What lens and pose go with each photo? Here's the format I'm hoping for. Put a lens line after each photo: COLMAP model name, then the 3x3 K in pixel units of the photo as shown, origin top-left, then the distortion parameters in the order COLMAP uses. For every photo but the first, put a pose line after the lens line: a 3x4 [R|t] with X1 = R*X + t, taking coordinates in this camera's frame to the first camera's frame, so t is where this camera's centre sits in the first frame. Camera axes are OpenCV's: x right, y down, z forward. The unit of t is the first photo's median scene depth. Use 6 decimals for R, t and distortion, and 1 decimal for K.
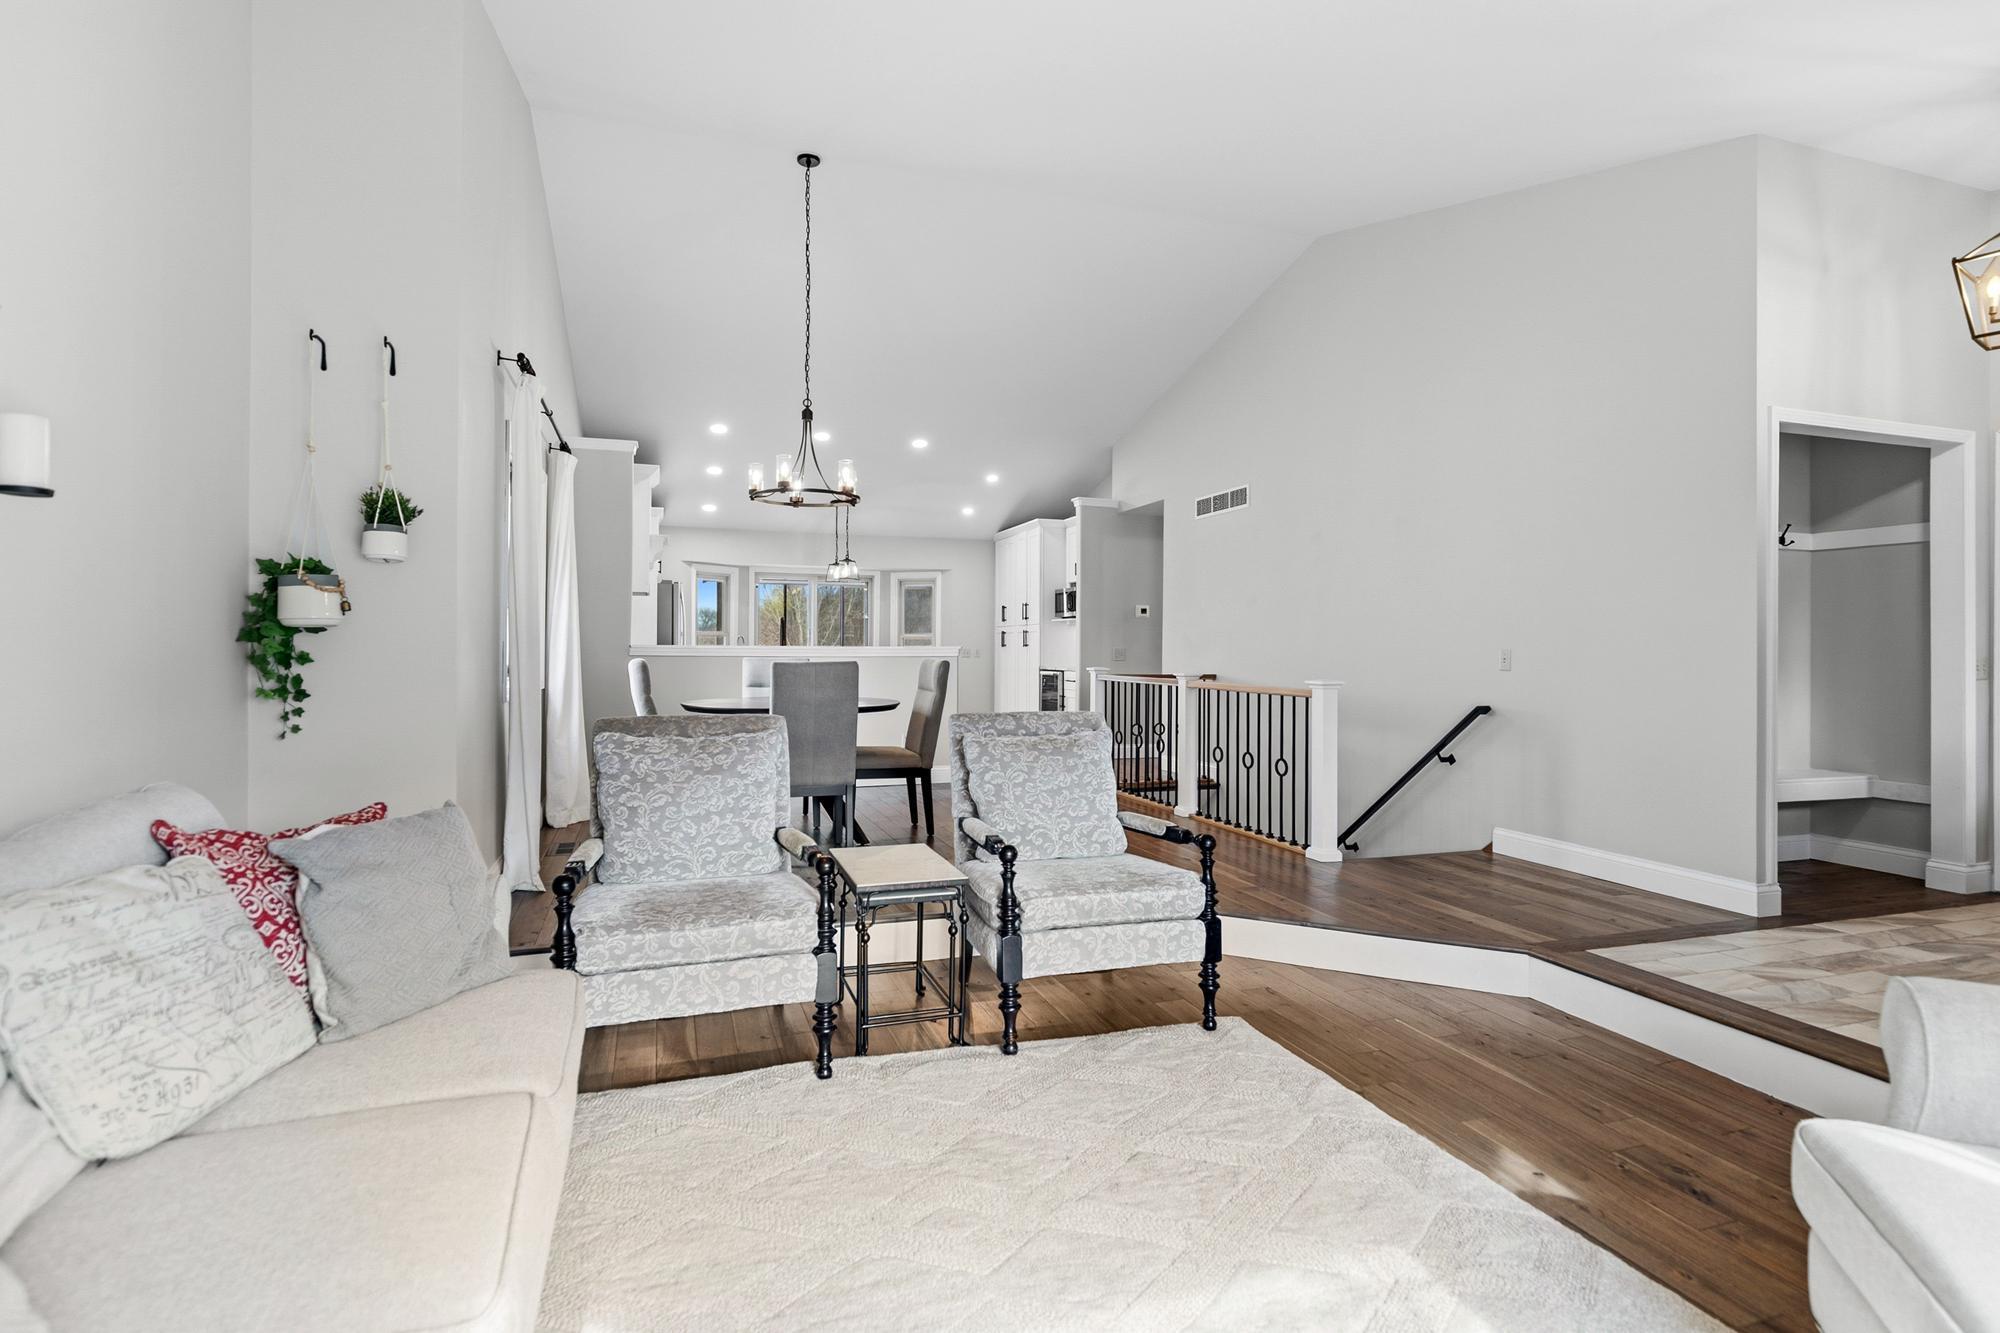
lens RADIAL K [[979.8, 0, 1000.2], [0, 979.8, 655.0], [0, 0, 1]] dist [0.007606, -0.000691]
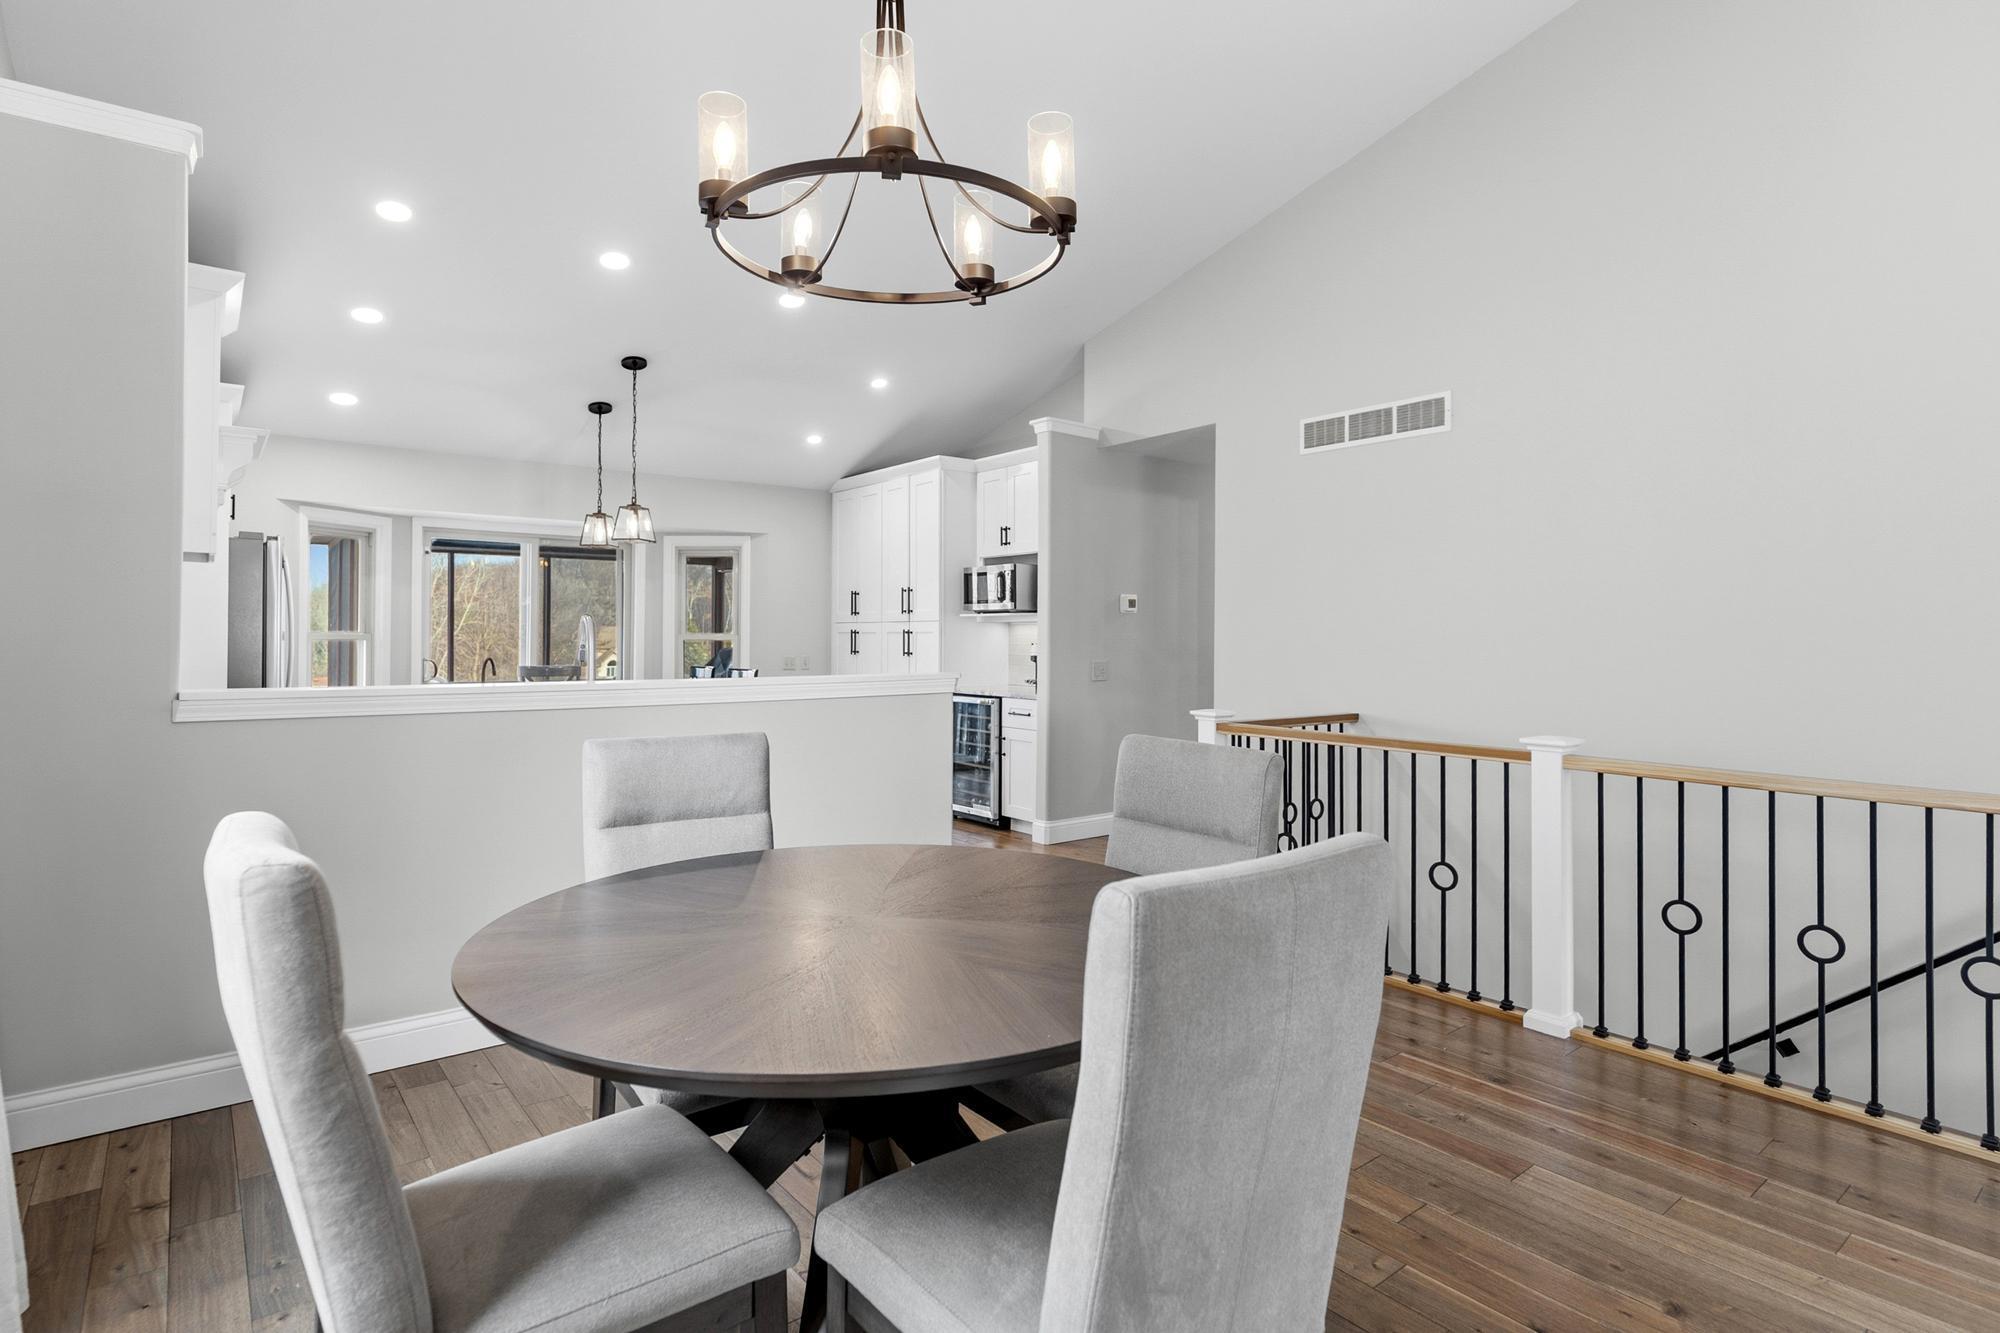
lens RADIAL K [[1027.6, 0, 984.5], [0, 1027.6, 633.1], [0, 0, 1]] dist [0.006077, 0.000184]
pose [[0.949826, 0.002322, 0.312770, -0.154051], [0.000273, 0.999966, -0.008253, -0.019994], [-0.312778, 0.007924, 0.949793, 0.392967]]
